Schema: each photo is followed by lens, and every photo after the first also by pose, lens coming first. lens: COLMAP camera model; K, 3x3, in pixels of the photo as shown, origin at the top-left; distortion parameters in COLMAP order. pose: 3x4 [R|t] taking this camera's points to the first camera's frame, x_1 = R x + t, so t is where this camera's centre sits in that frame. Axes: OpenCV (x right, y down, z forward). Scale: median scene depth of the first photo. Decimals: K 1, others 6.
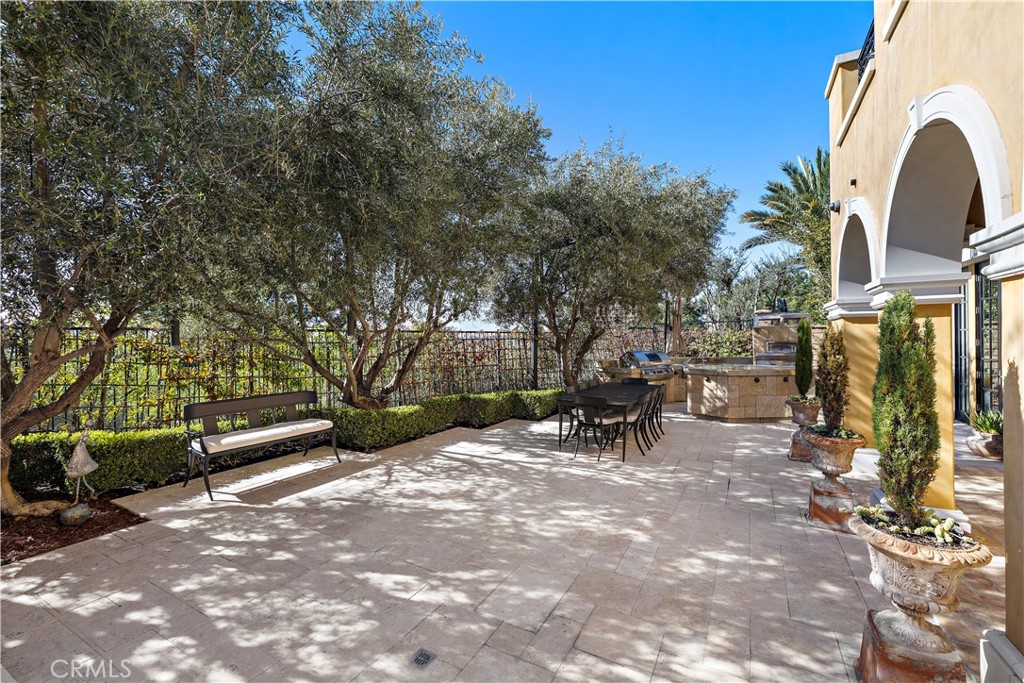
lens RADIAL K [[431.8, 0, 508.0], [0, 431.8, 343.1], [0, 0, 1]] dist [-0.000710, 0.000164]
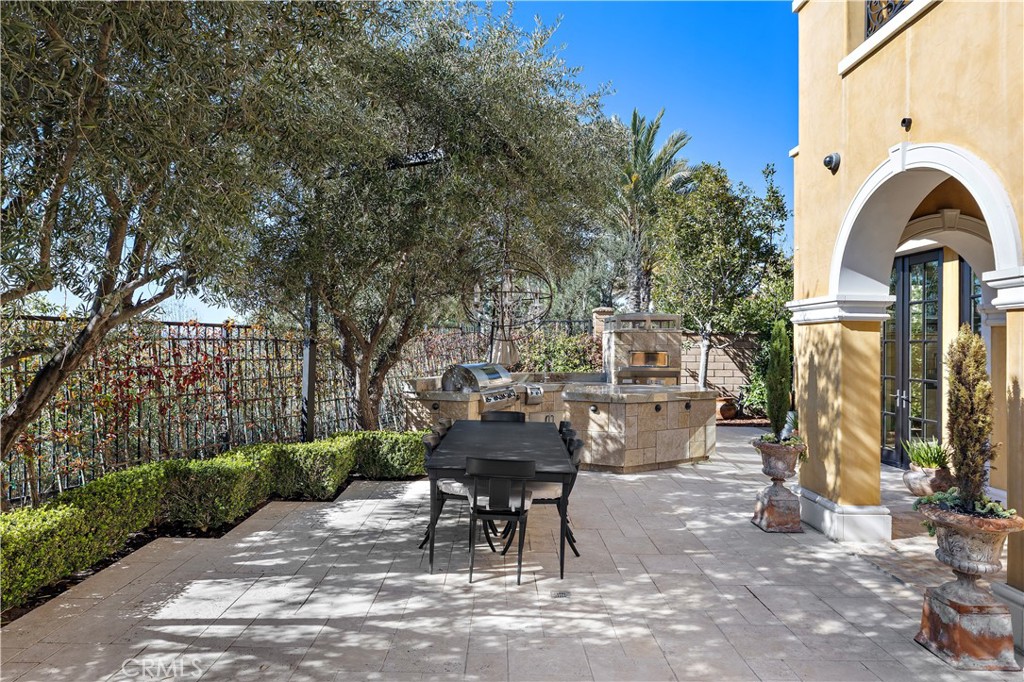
lens RADIAL K [[623.5, 0, 512.1], [0, 623.5, 339.0], [0, 0, 1]] dist [0.001664, -0.003626]
pose [[0.863728, 0.022789, 0.503443, -0.148589], [-0.015713, 0.999709, -0.018295, -0.002988], [-0.503713, 0.007891, 0.863835, 0.309592]]
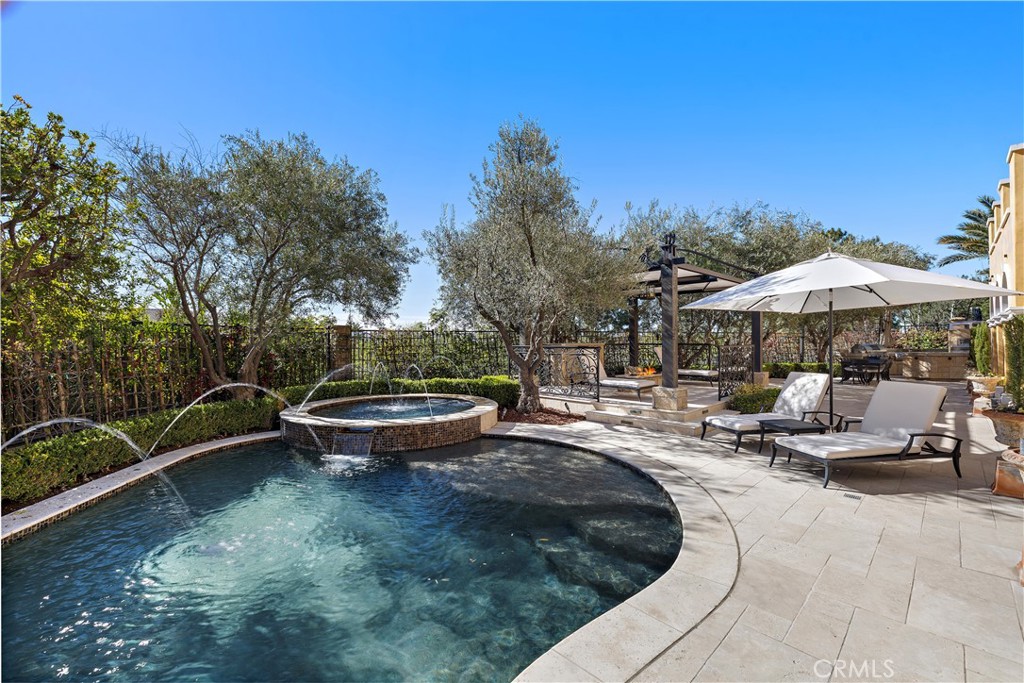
lens RADIAL K [[431.8, 0, 509.9], [0, 431.8, 339.4], [0, 0, 1]] dist [-0.000710, 0.000164]
pose [[0.960003, 0.010966, -0.279775, -0.878883], [-0.012367, 0.999918, -0.003245, 0.038040], [0.279717, 0.006575, 0.960060, -1.597006]]
